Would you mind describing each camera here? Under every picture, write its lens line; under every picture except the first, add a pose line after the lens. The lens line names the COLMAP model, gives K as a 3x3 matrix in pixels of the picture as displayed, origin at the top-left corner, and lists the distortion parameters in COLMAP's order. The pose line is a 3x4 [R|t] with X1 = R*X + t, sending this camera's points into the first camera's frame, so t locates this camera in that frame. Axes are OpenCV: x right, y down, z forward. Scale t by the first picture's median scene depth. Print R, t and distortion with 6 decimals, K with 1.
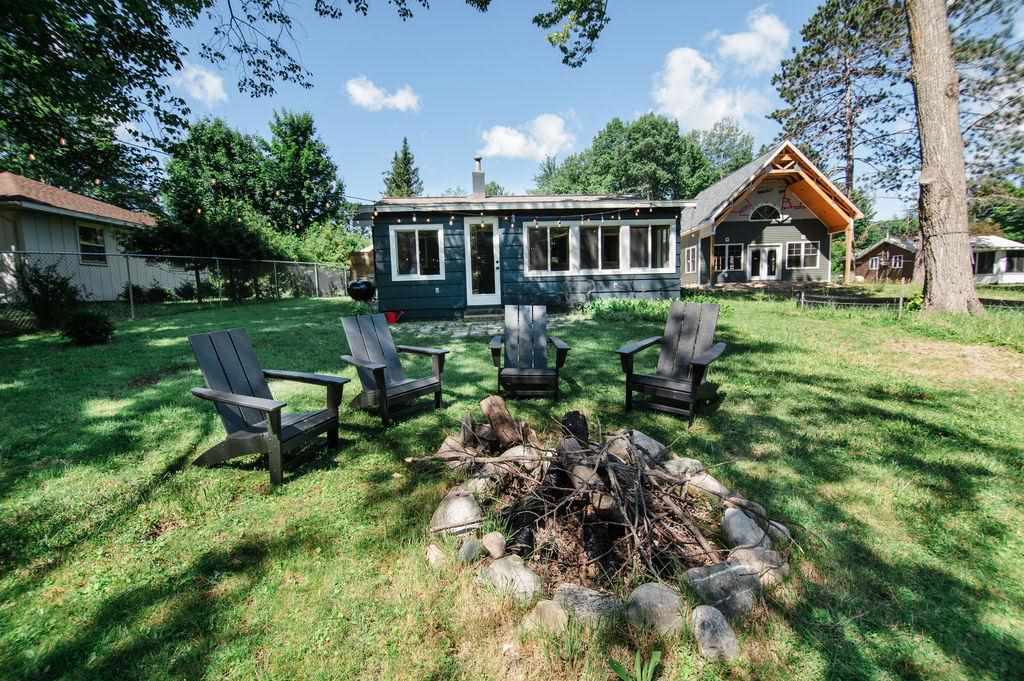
lens RADIAL K [[464.8, 0, 508.5], [0, 464.8, 319.9], [0, 0, 1]] dist [-0.010974, 0.000018]
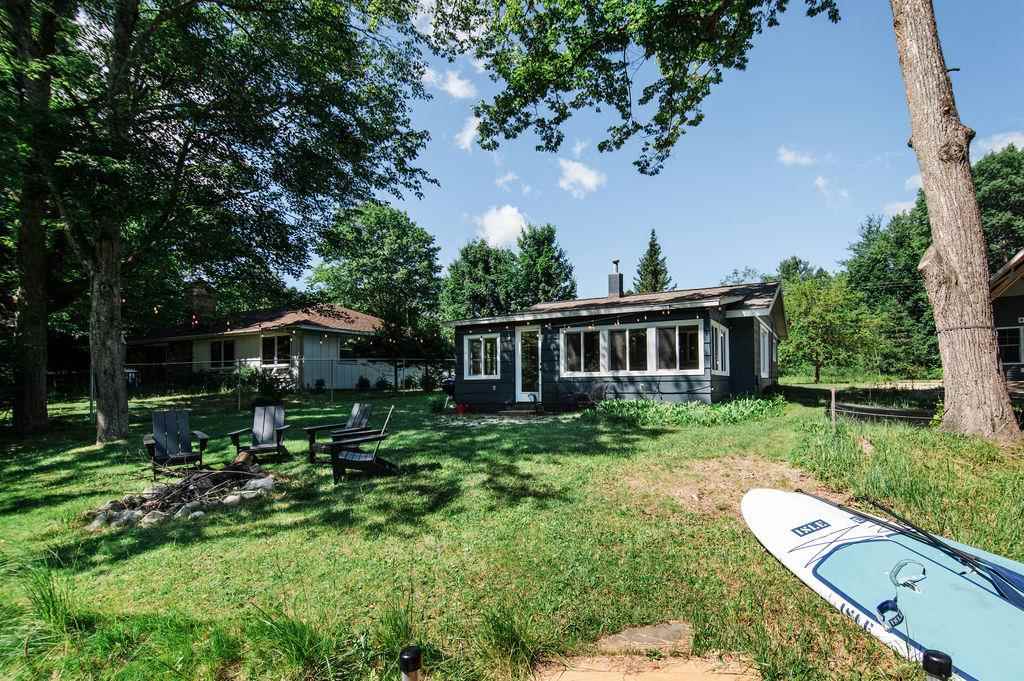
lens RADIAL K [[484.4, 0, 512.0], [0, 484.4, 341.6], [0, 0, 1]] dist [0.004911, -0.000004]
pose [[0.859796, -0.027051, -0.509921, 0.522268], [-0.048570, 0.989736, -0.134401, -0.016336], [0.508322, 0.140324, 0.849657, -0.044322]]
